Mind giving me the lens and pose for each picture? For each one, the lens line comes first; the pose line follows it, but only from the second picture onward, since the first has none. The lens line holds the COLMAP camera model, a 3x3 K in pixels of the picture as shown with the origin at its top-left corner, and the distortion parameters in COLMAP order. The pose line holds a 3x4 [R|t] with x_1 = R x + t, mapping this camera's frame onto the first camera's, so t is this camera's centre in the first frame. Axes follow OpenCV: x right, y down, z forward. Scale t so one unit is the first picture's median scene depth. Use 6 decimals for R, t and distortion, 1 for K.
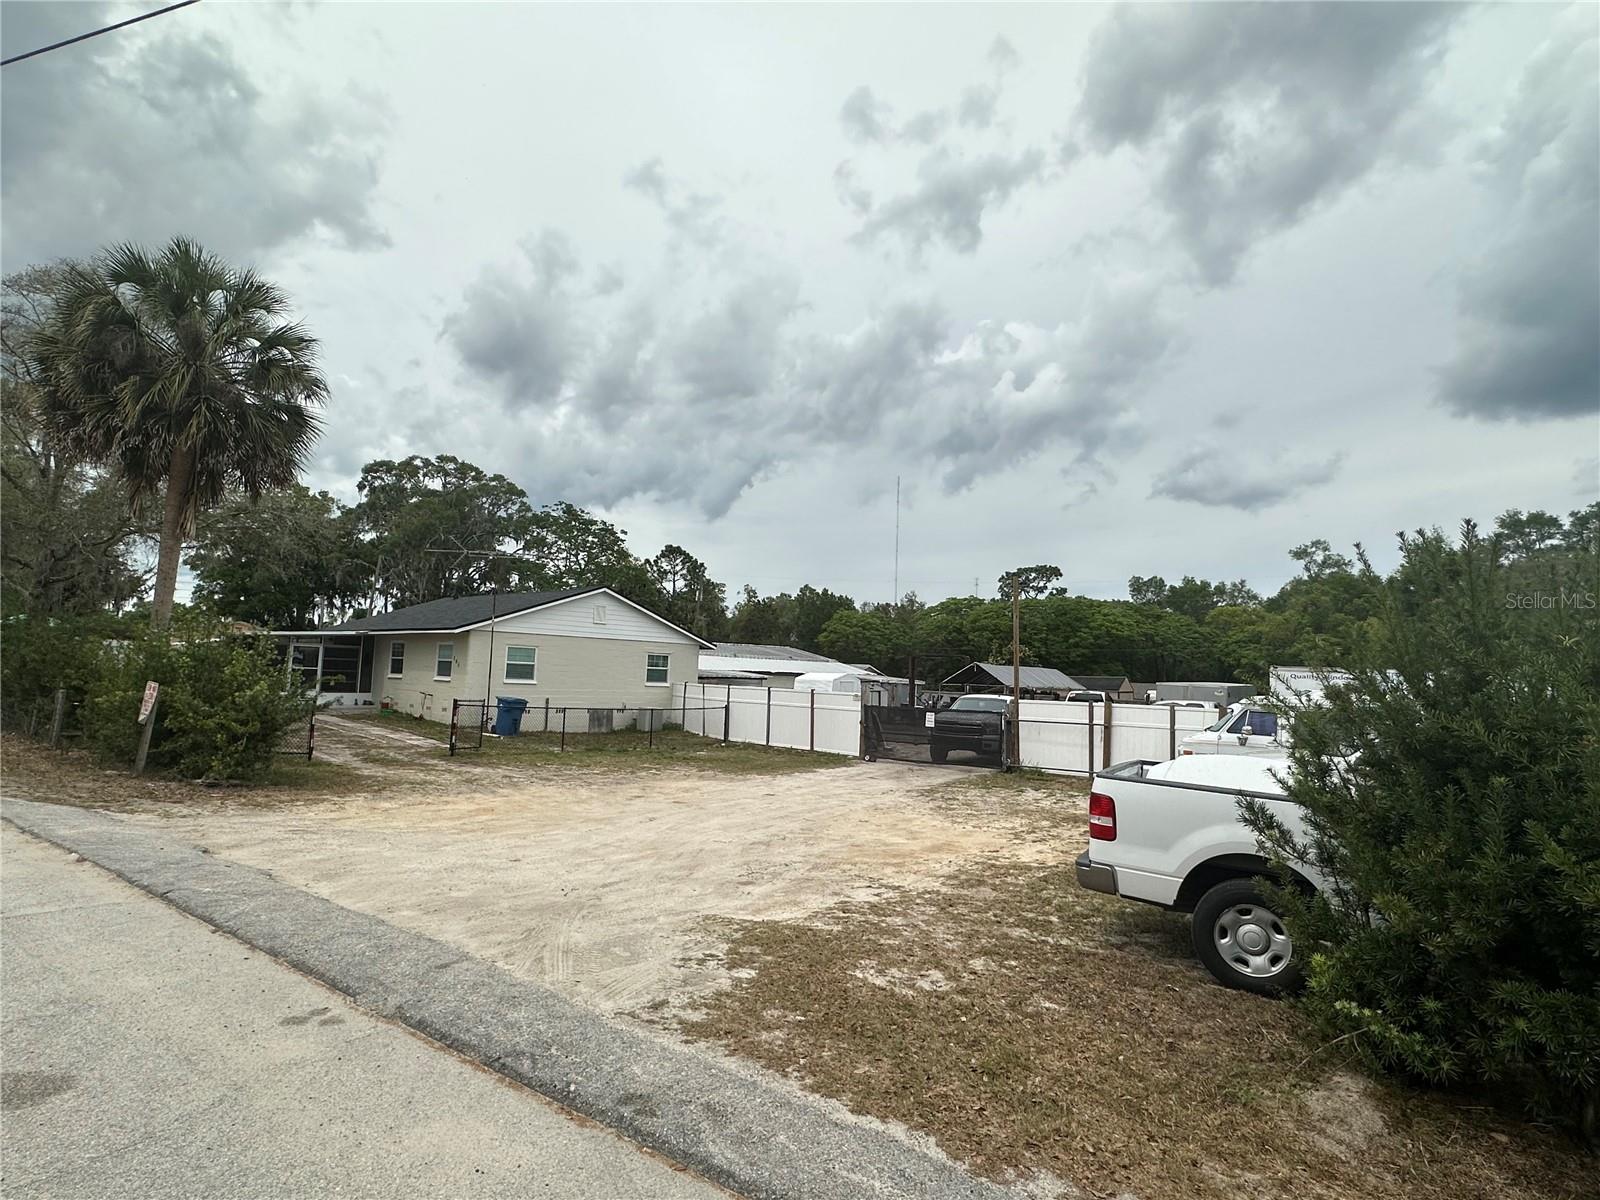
lens RADIAL K [[842.6, 0, 798.2], [0, 842.6, 609.1], [0, 0, 1]] dist [-0.000967, -0.000391]
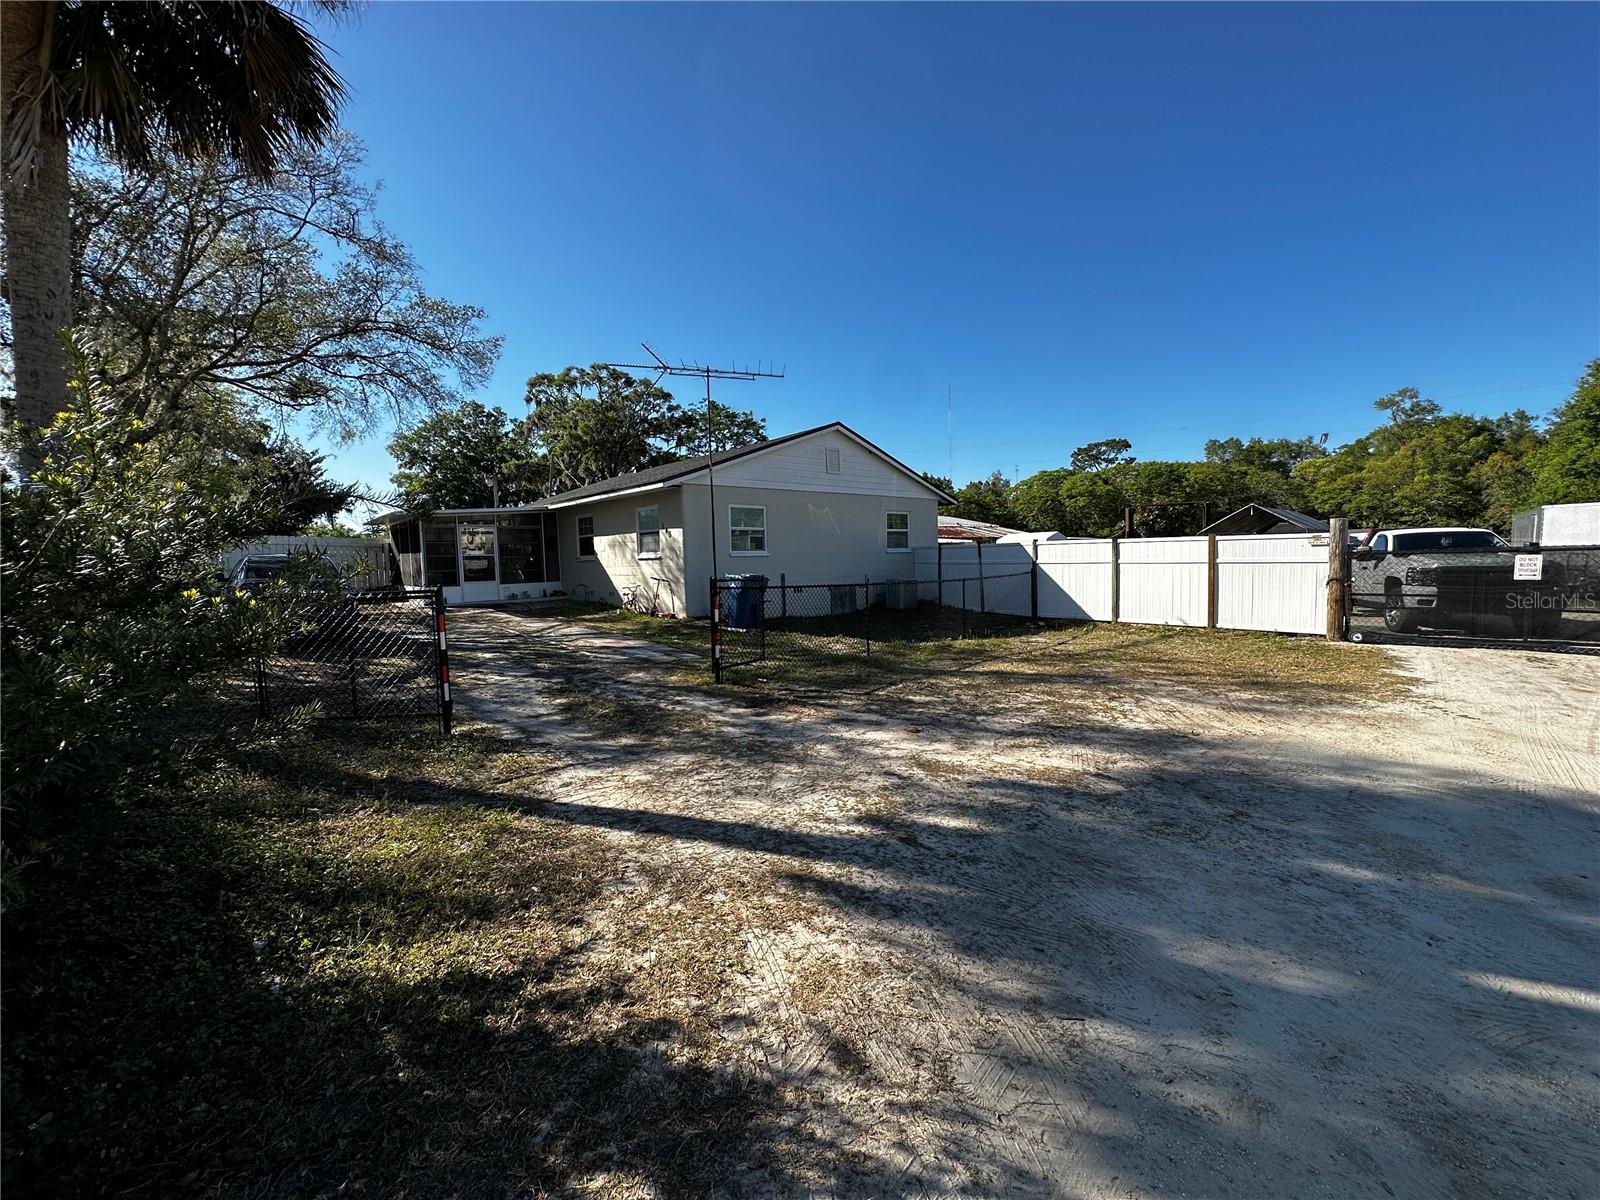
lens RADIAL K [[640.0, 0, 801.4], [0, 640.0, 597.3], [0, 0, 1]] dist [0.000191, 0.000728]
pose [[0.992752, -0.054408, -0.107159, -0.193188], [0.069133, 0.987892, 0.138888, 0.041838], [0.098304, -0.145290, 0.984493, 0.378215]]
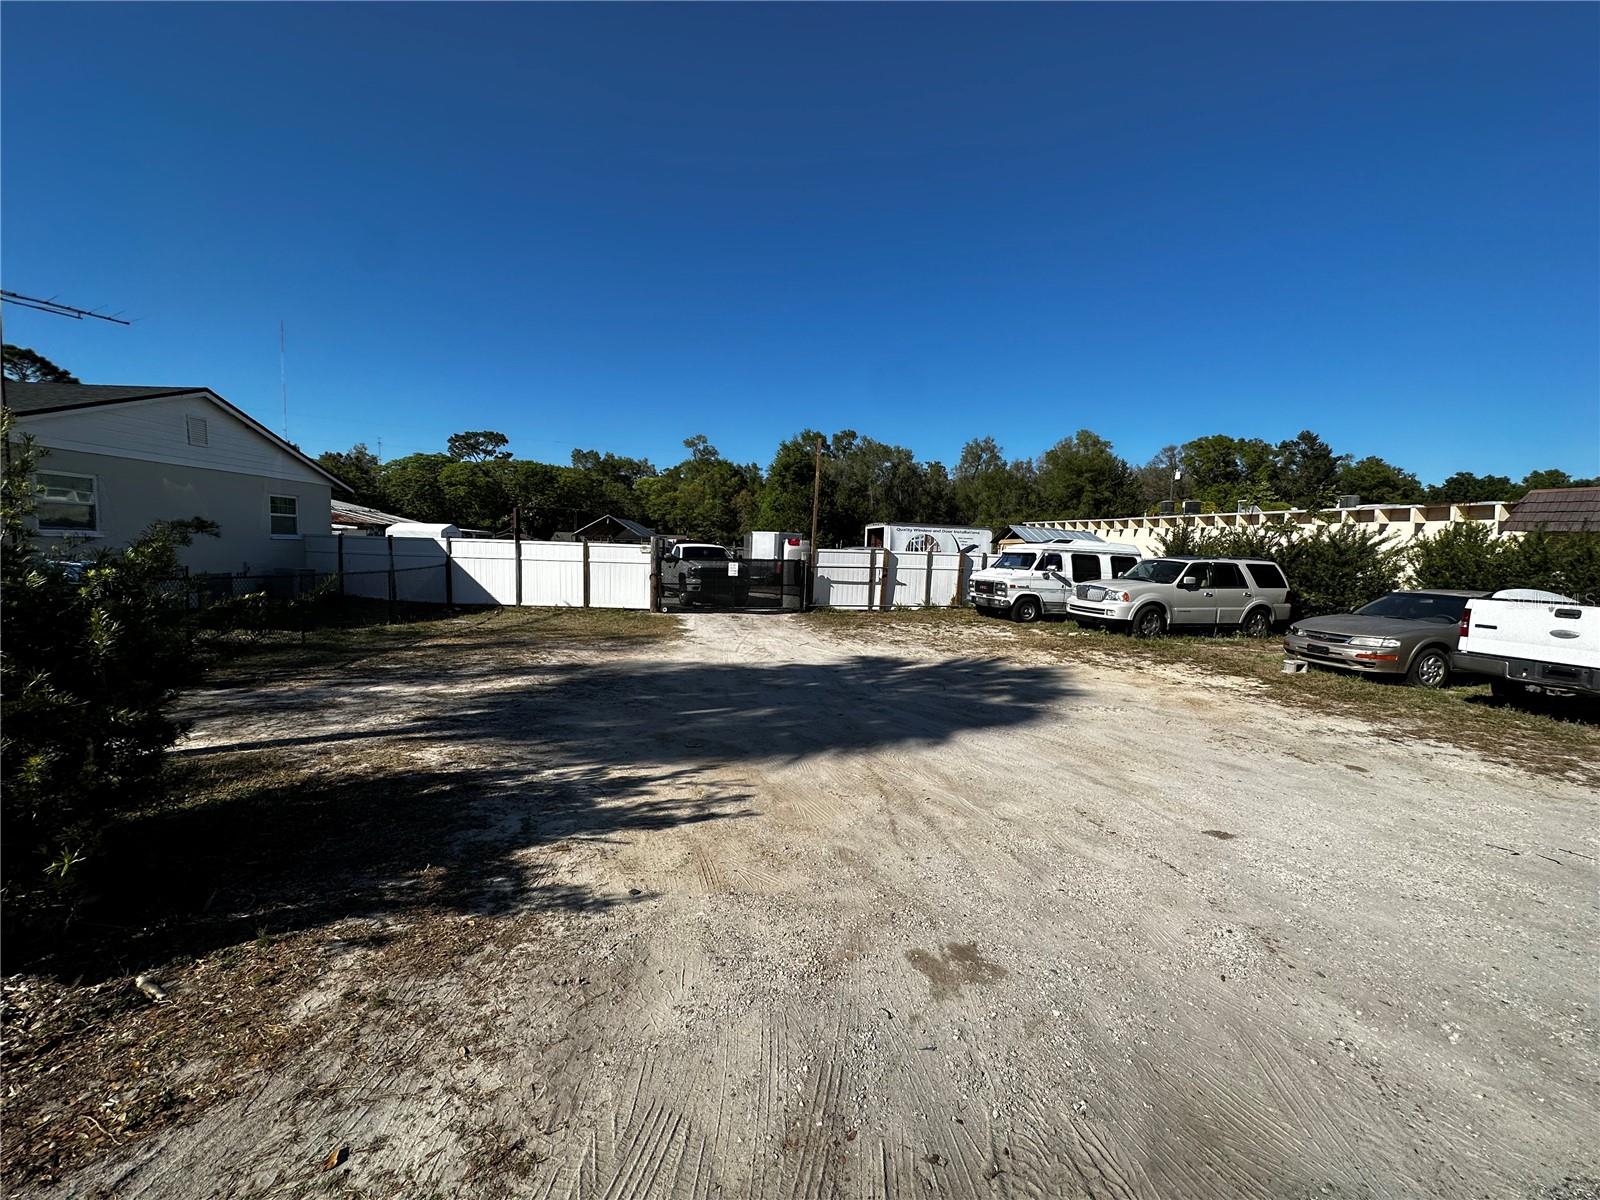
lens RADIAL K [[640.0, 0, 801.4], [0, 640.0, 597.3], [0, 0, 1]] dist [0.000191, 0.000728]
pose [[0.695718, -0.073028, 0.714593, -0.255366], [-0.061354, 0.985142, 0.160410, 0.022258], [-0.715690, -0.155443, 0.680900, 0.271272]]
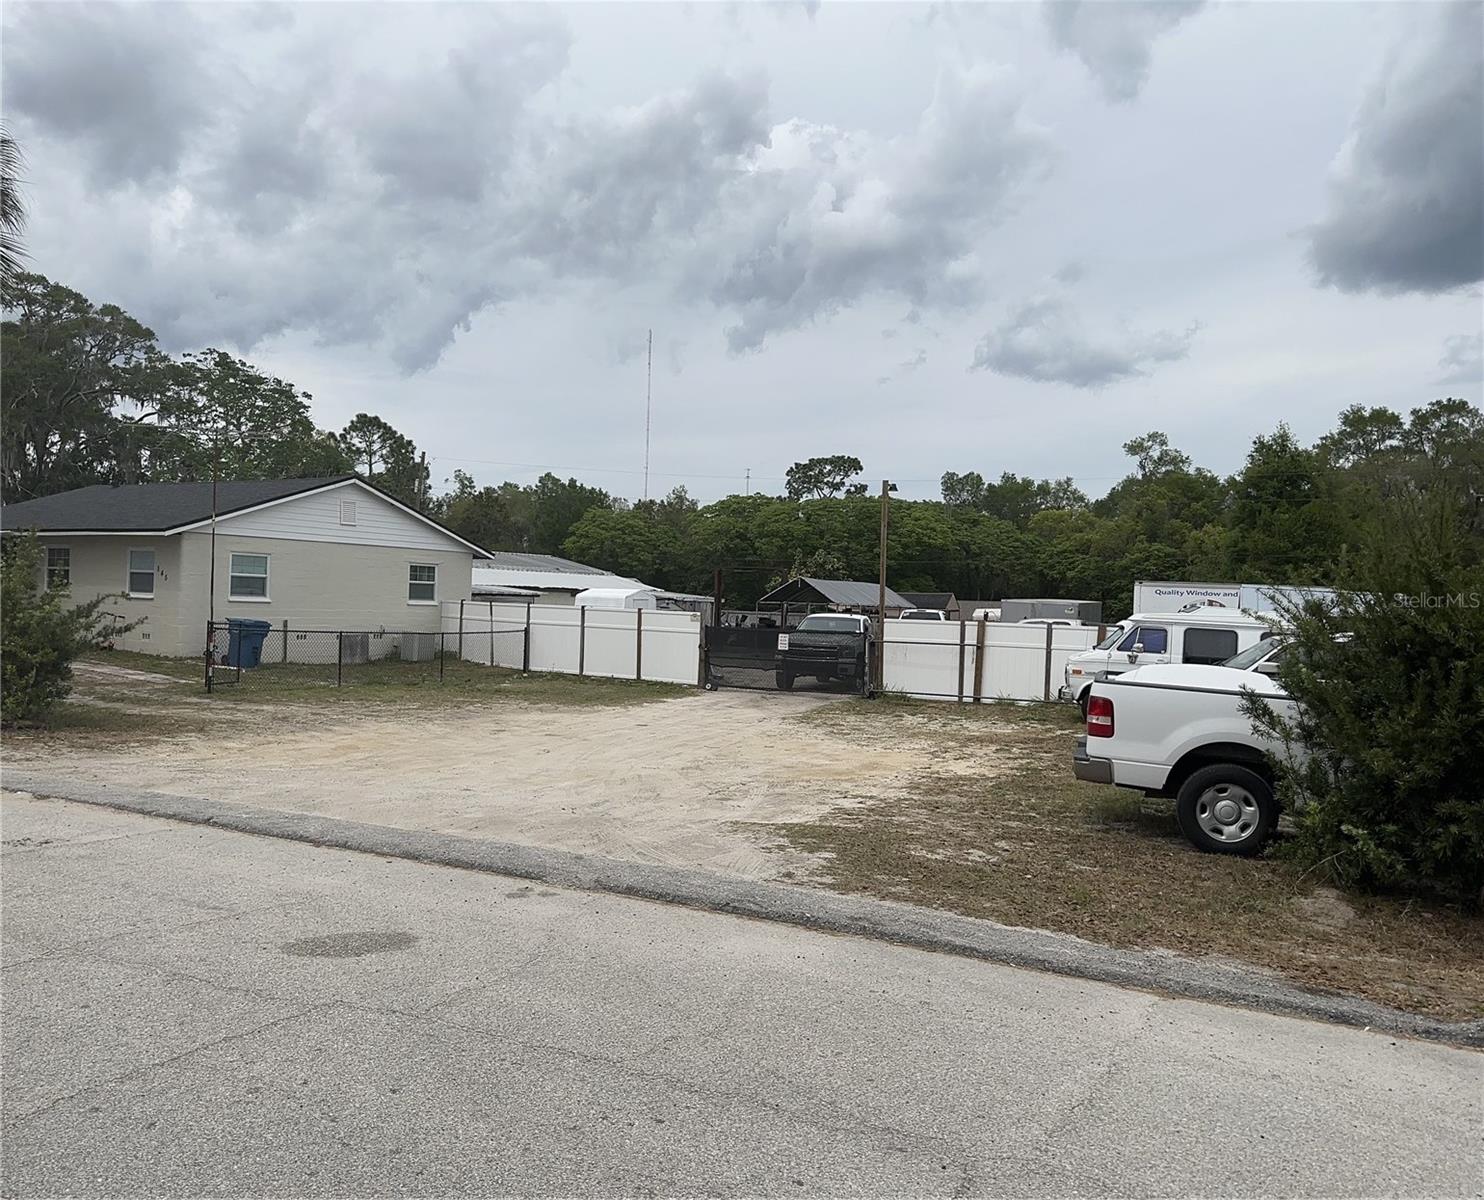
lens RADIAL K [[1078.8, 0, 742.0], [0, 1078.8, 641.6], [0, 0, 1]] dist [0.133173, -0.231997]
pose [[0.978396, -0.010033, 0.206494, -0.083606], [-0.015765, 0.992293, 0.122908, -0.005073], [-0.206135, -0.123508, 0.970698, -0.062547]]
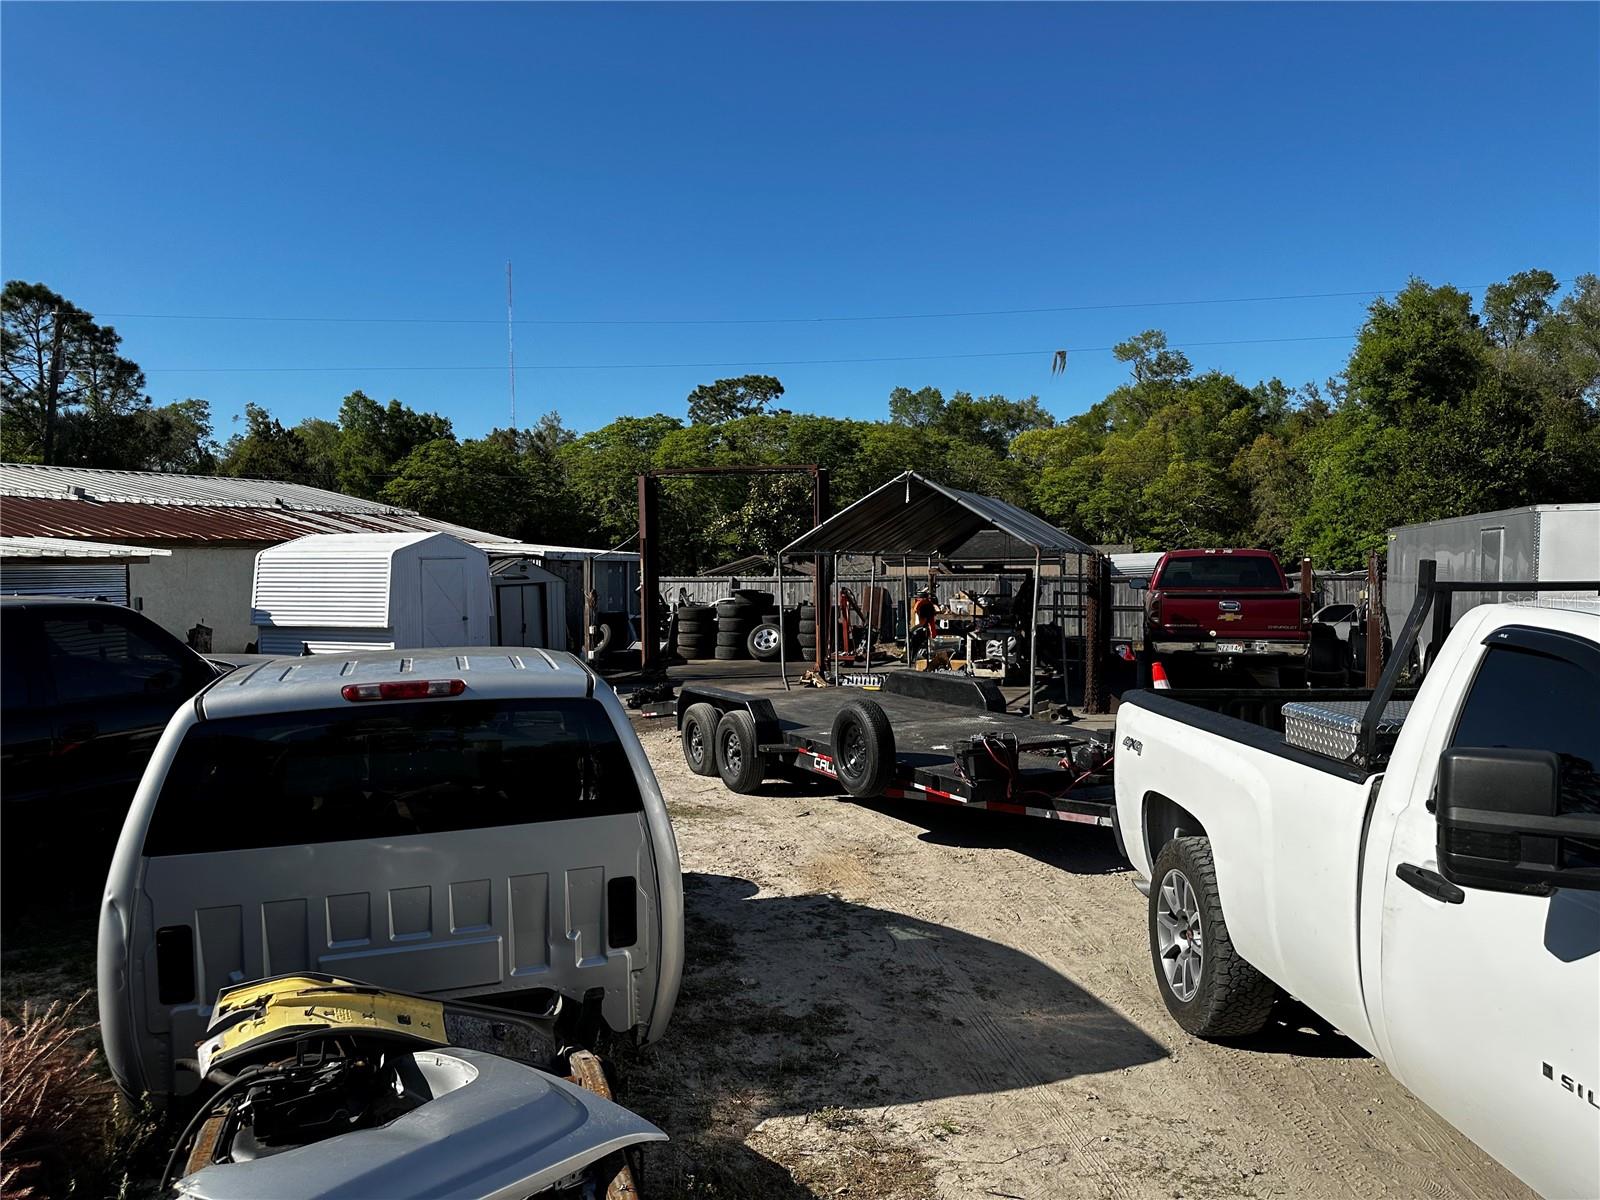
lens RADIAL K [[1113.4, 0, 784.4], [0, 1113.4, 602.0], [0, 0, 1]] dist [0.175668, -0.276462]
pose [[0.939208, -0.052596, 0.339297, 0.046752], [0.011297, 0.992396, 0.122565, 0.070034], [-0.343163, -0.111281, 0.932660, 0.762248]]
